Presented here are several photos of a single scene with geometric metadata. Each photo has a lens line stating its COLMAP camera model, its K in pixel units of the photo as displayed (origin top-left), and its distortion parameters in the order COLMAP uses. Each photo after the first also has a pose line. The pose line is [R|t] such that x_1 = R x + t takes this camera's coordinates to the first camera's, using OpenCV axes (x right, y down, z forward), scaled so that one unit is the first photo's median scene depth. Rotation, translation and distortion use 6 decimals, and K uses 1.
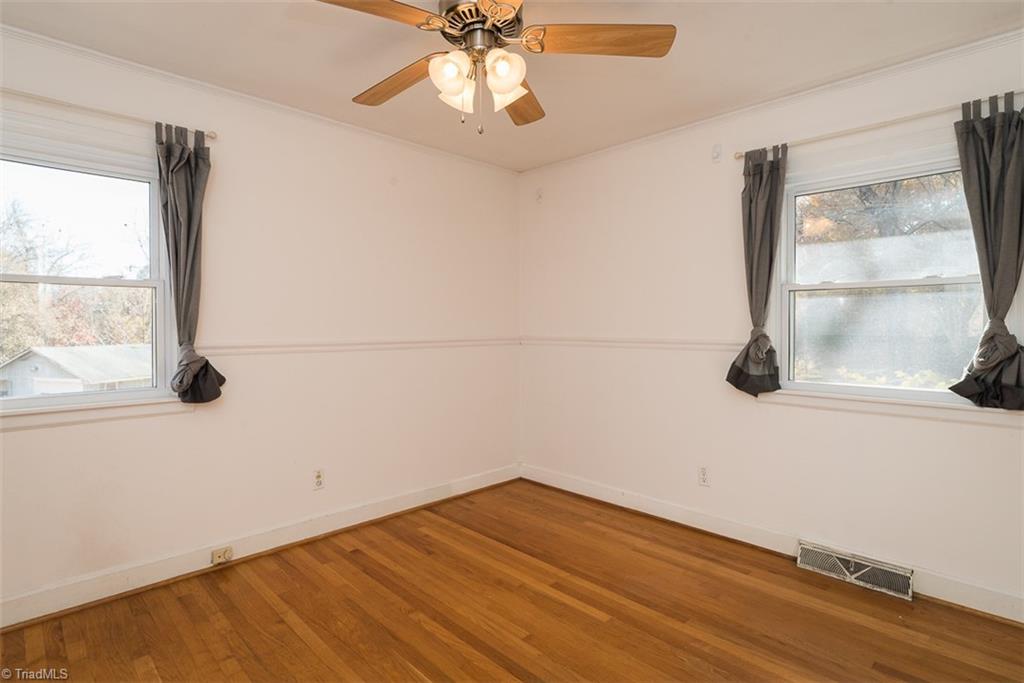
lens RADIAL K [[566.2, 0, 510.2], [0, 566.2, 326.1], [0, 0, 1]] dist [0.000844, -0.000115]
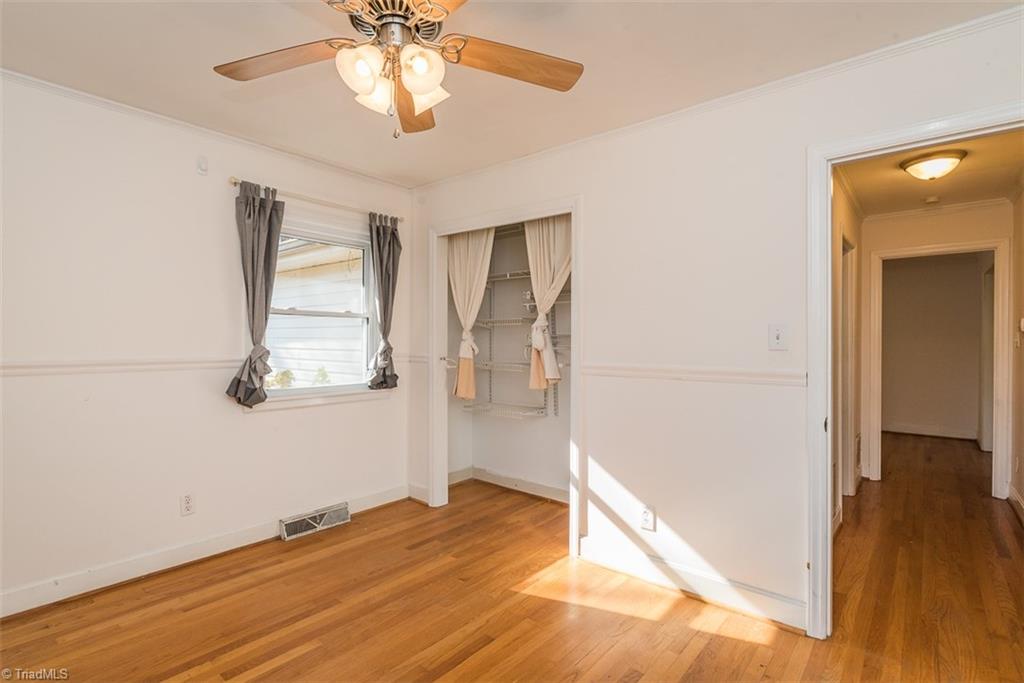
lens RADIAL K [[496.9, 0, 507.3], [0, 496.9, 344.9], [0, 0, 1]] dist [0.000597, 0.000673]
pose [[-0.132302, -0.003554, 0.991203, -0.622803], [0.002283, 0.999990, 0.003891, -0.000339], [-0.991207, 0.002778, -0.132293, 0.677447]]
